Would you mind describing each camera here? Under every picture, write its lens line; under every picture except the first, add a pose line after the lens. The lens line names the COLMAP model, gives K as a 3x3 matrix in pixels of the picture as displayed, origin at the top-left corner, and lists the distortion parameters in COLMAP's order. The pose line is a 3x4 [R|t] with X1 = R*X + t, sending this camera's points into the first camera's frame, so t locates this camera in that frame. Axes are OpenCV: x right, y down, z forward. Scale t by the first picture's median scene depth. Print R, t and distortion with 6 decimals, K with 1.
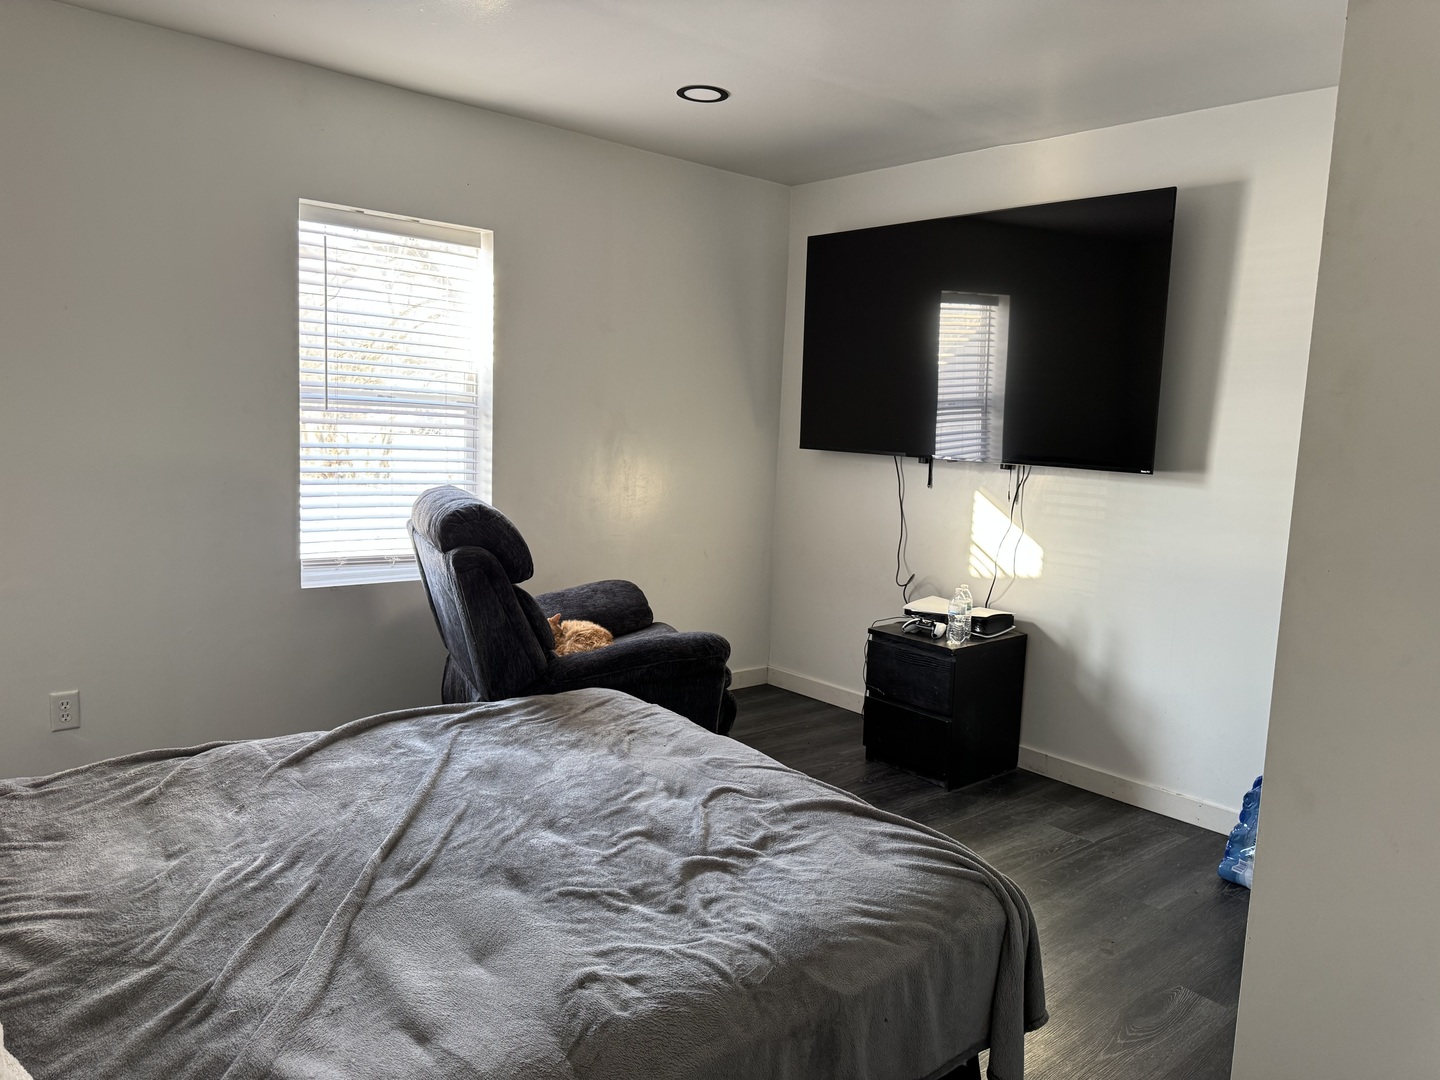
lens RADIAL K [[1022.2, 0, 718.4], [0, 1022.2, 538.1], [0, 0, 1]] dist [0.042602, -0.038767]
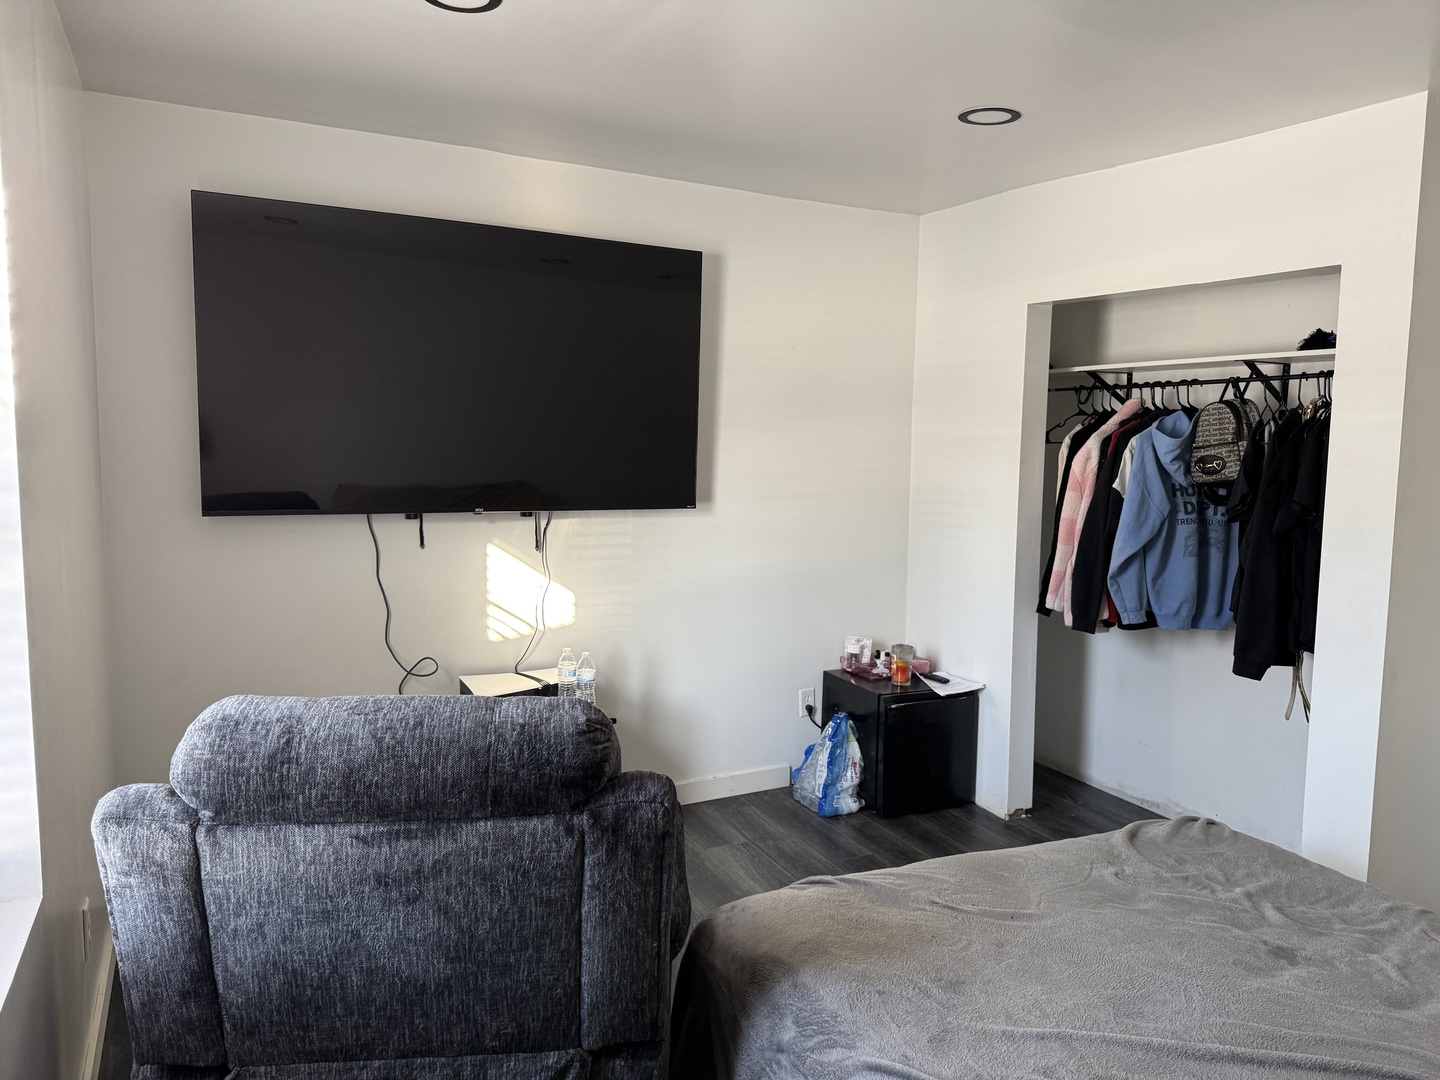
lens RADIAL K [[1022.2, 0, 719.2], [0, 1022.2, 542.3], [0, 0, 1]] dist [0.042602, -0.038767]
pose [[0.231858, -0.143253, 0.962144, -0.571252], [0.104835, 0.987016, 0.121693, -0.140174], [-0.967084, 0.072651, 0.243865, 0.627838]]
